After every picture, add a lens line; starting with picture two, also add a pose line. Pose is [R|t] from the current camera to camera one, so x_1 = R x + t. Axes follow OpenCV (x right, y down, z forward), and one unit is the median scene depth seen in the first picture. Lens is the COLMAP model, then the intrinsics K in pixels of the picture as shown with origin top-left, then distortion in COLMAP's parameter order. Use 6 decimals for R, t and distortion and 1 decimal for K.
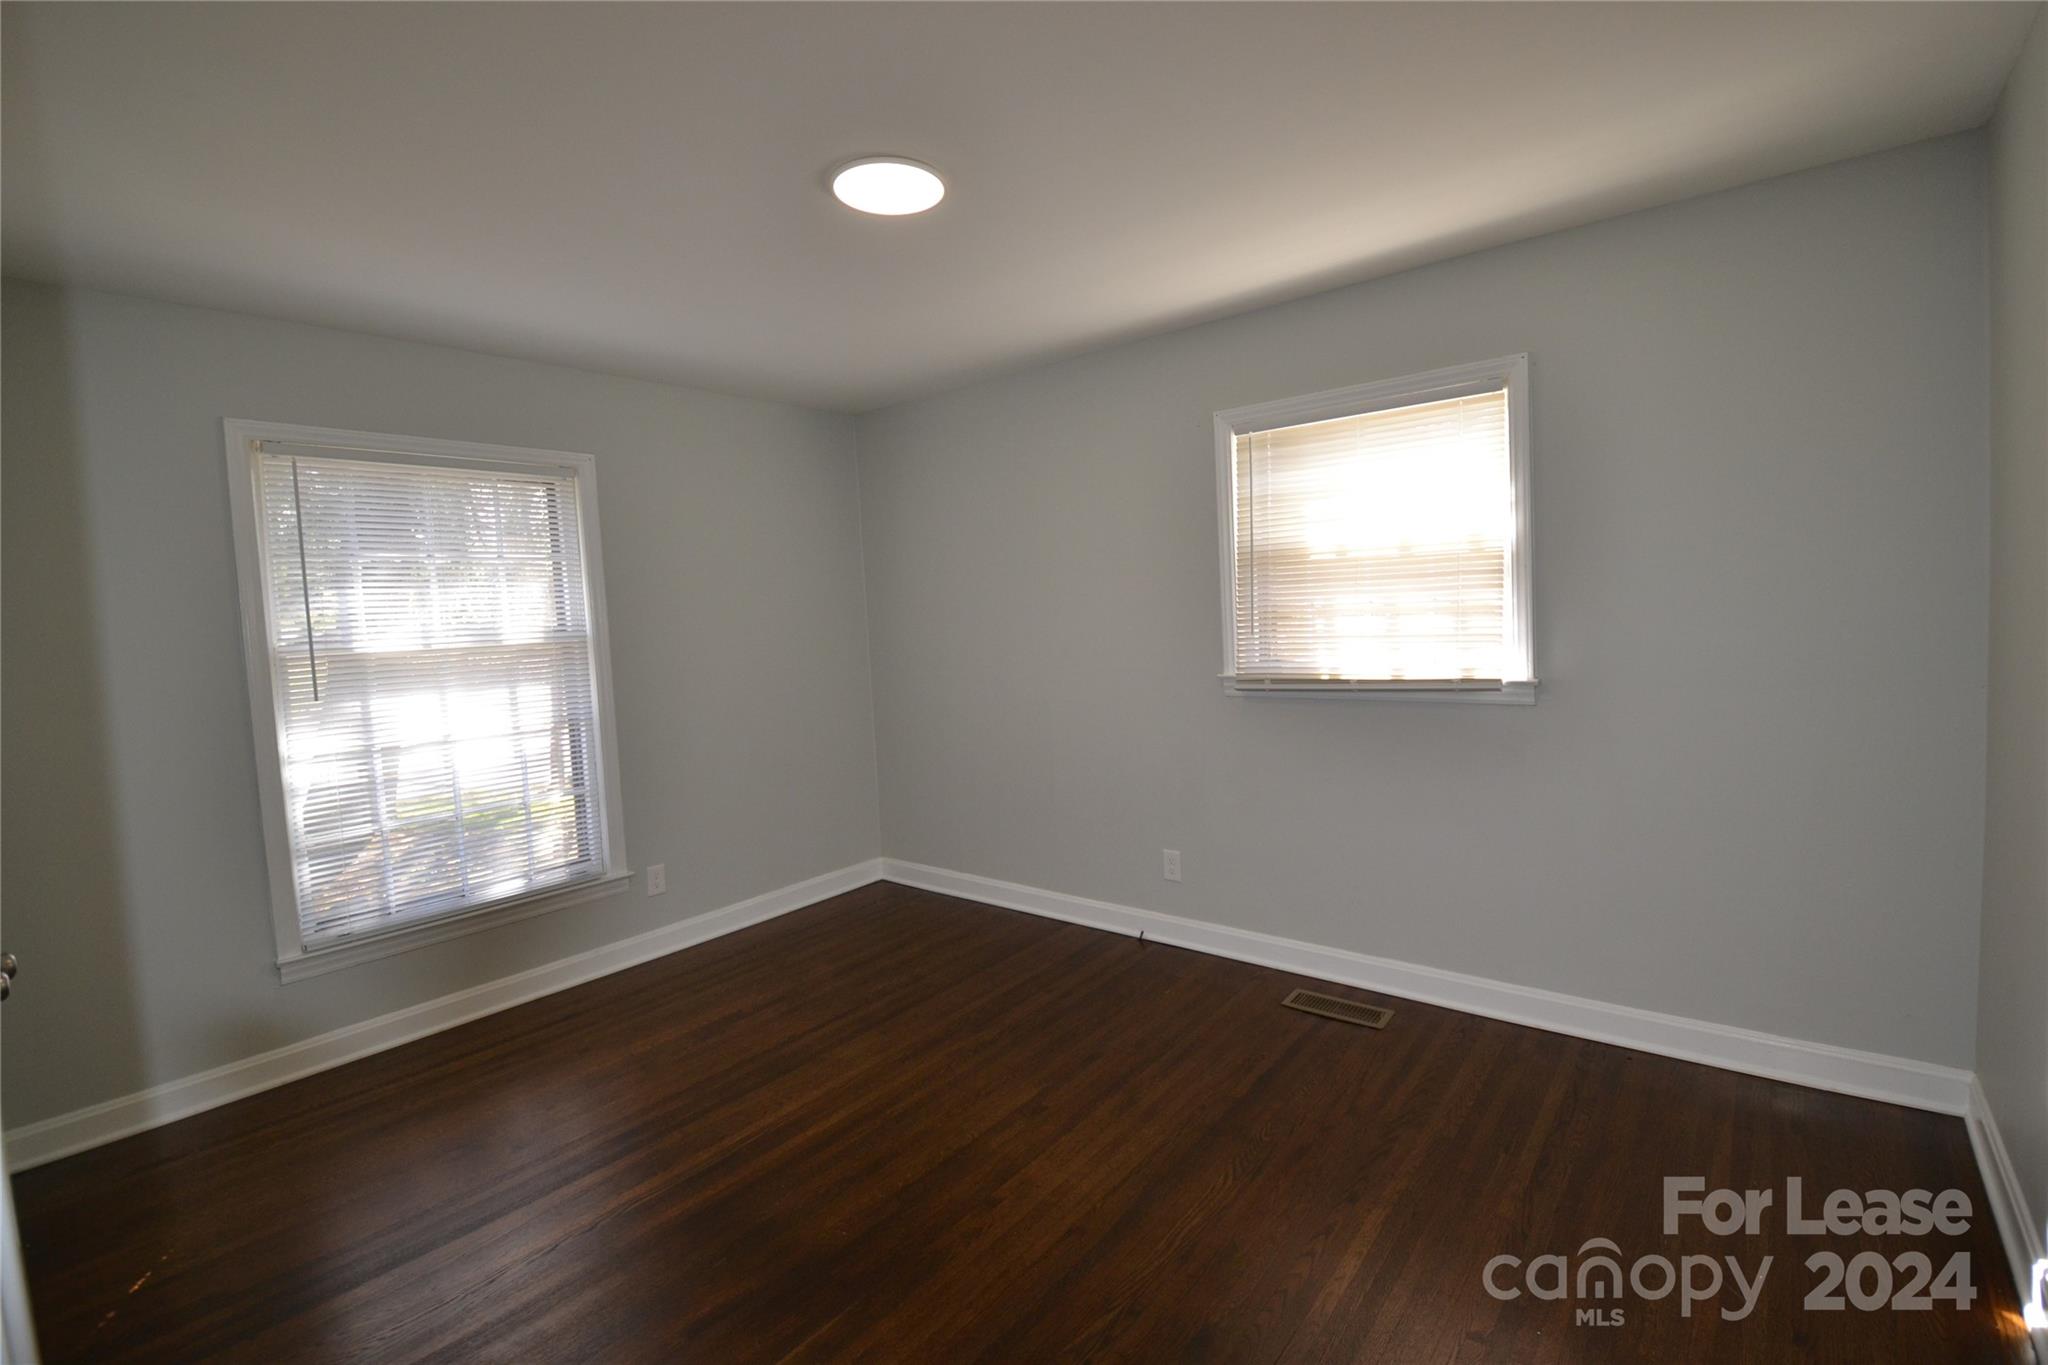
lens RADIAL K [[909.4, 0, 1025.9], [0, 909.4, 665.9], [0, 0, 1]] dist [0.003081, -0.011148]
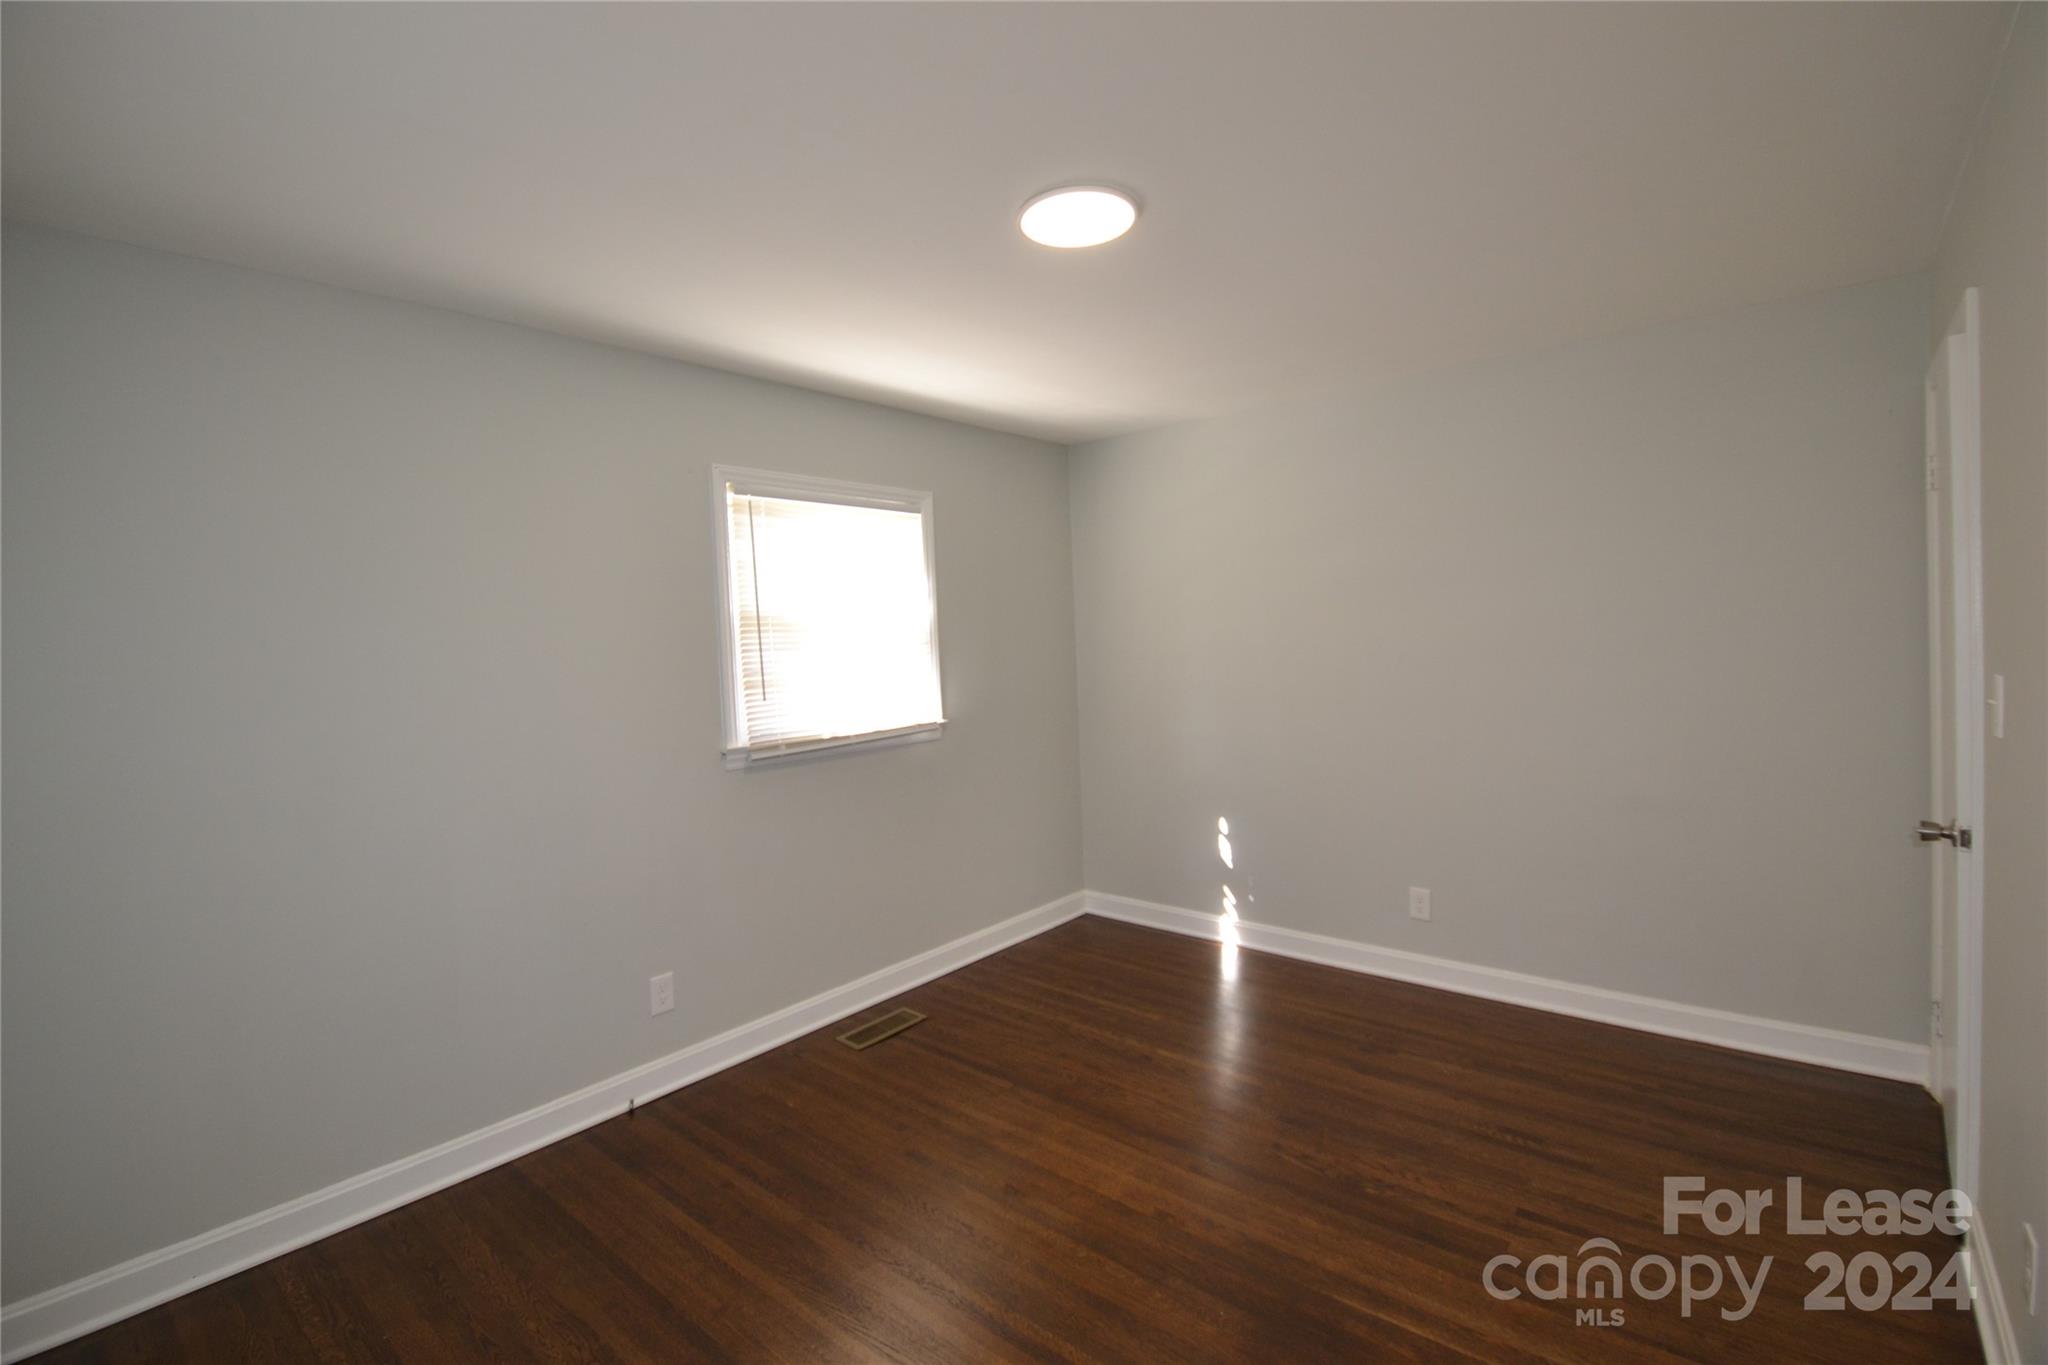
lens RADIAL K [[909.4, 0, 1032.4], [0, 909.4, 665.0], [0, 0, 1]] dist [0.003081, -0.011148]
pose [[0.014270, 0.016400, 0.999764, -0.729719], [0.102644, 0.994559, -0.017779, -0.026417], [-0.994616, 0.102873, 0.012509, 0.708997]]
